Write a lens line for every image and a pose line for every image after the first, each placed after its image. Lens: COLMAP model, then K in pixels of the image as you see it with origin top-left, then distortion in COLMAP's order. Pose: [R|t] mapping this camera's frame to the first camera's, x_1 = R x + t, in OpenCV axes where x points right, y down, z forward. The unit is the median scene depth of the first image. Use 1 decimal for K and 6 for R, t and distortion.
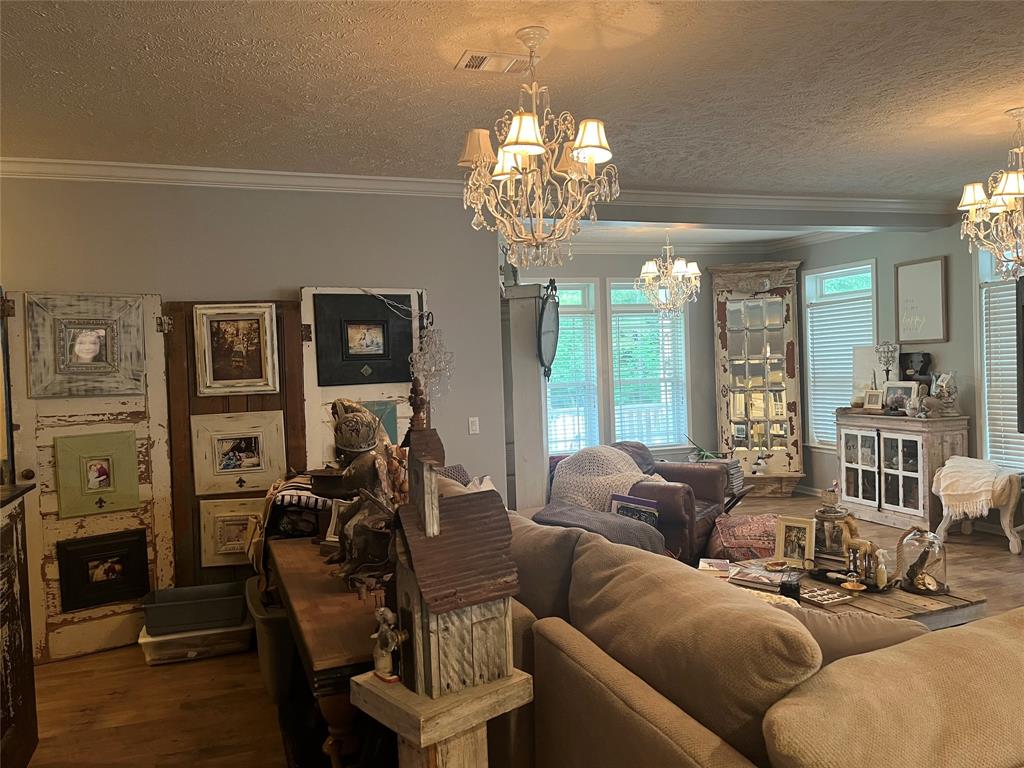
lens RADIAL K [[766.2, 0, 509.8], [0, 766.2, 387.9], [0, 0, 1]] dist [0.030712, -0.013742]
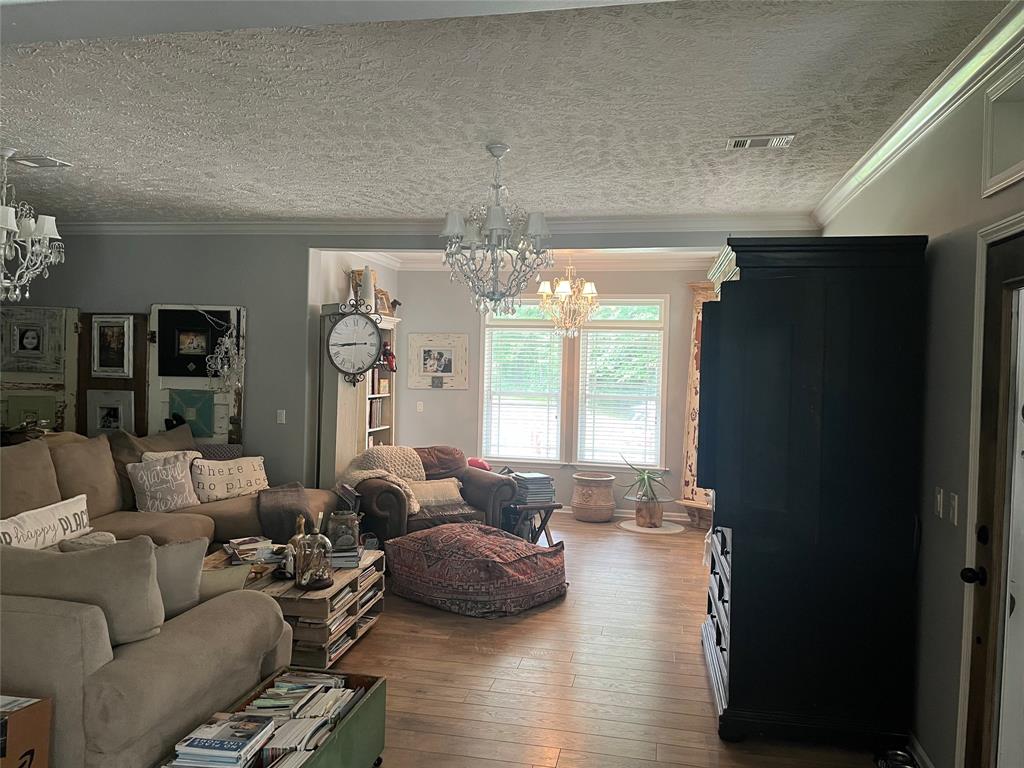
lens RADIAL K [[766.2, 0, 512.4], [0, 766.2, 382.3], [0, 0, 1]] dist [0.030712, -0.013742]
pose [[0.856683, 0.072019, -0.510791, 1.035501], [-0.073984, 0.997123, 0.016506, -0.062492], [0.510510, 0.023650, 0.859547, 0.135099]]
